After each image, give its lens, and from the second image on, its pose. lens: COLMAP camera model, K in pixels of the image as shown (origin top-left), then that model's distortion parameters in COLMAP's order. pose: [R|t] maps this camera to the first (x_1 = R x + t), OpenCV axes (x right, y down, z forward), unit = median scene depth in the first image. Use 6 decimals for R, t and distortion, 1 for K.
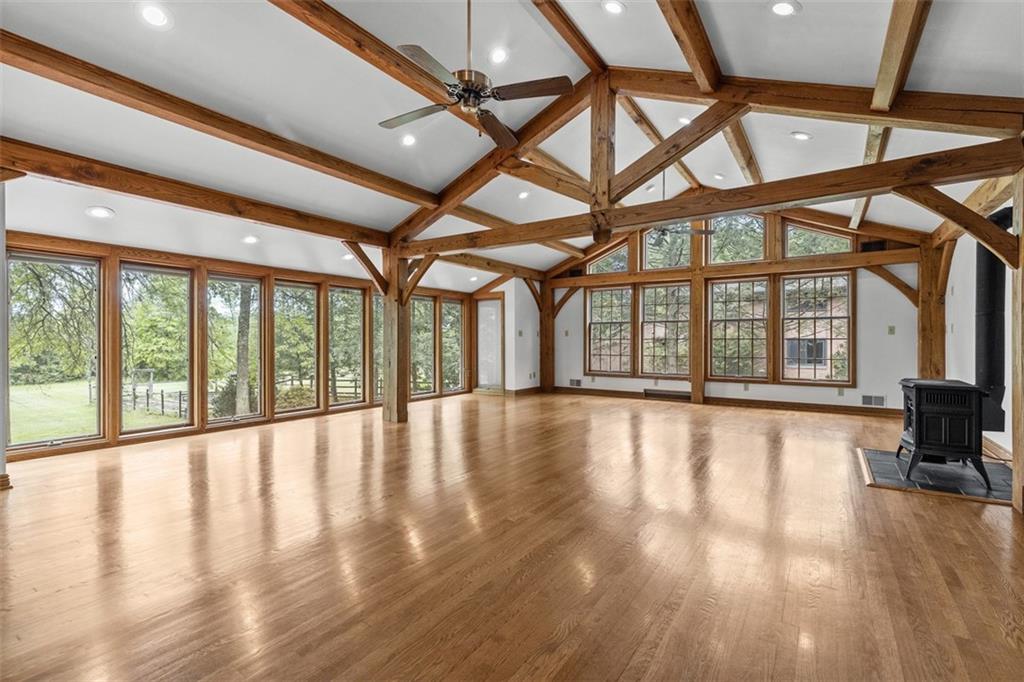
lens RADIAL K [[462.8, 0, 513.2], [0, 462.8, 340.1], [0, 0, 1]] dist [0.008633, -0.000806]
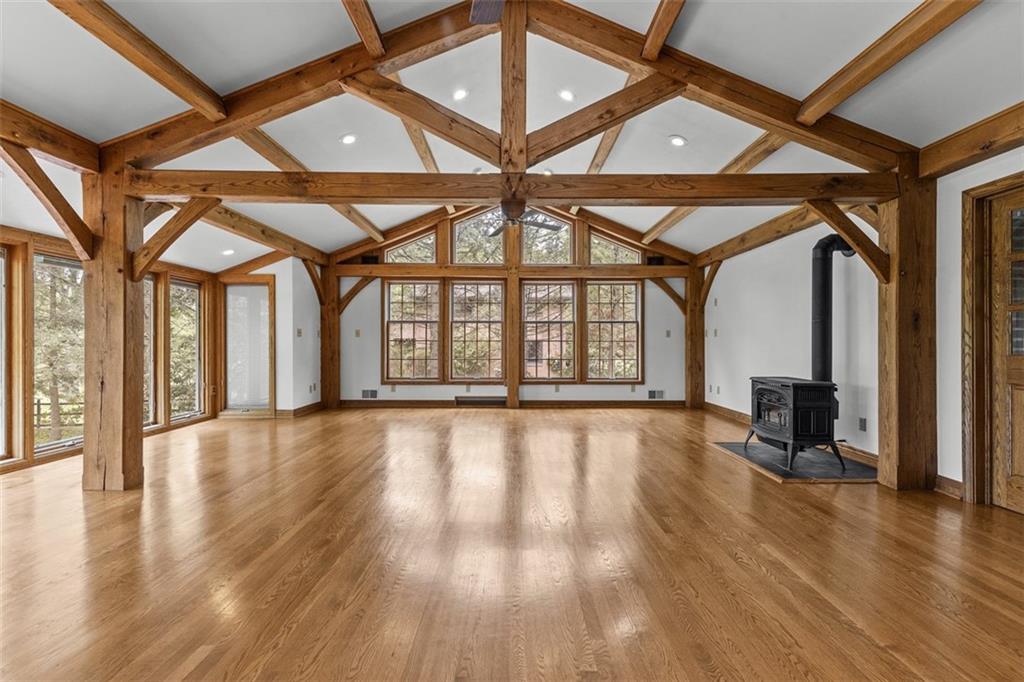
lens RADIAL K [[462.8, 0, 515.8], [0, 462.8, 340.6], [0, 0, 1]] dist [0.008633, -0.000806]
pose [[0.822082, 0.002242, 0.569364, -0.151410], [-0.001604, 0.999997, -0.001622, -0.001350], [-0.569366, 0.000420, 0.822084, 0.229867]]
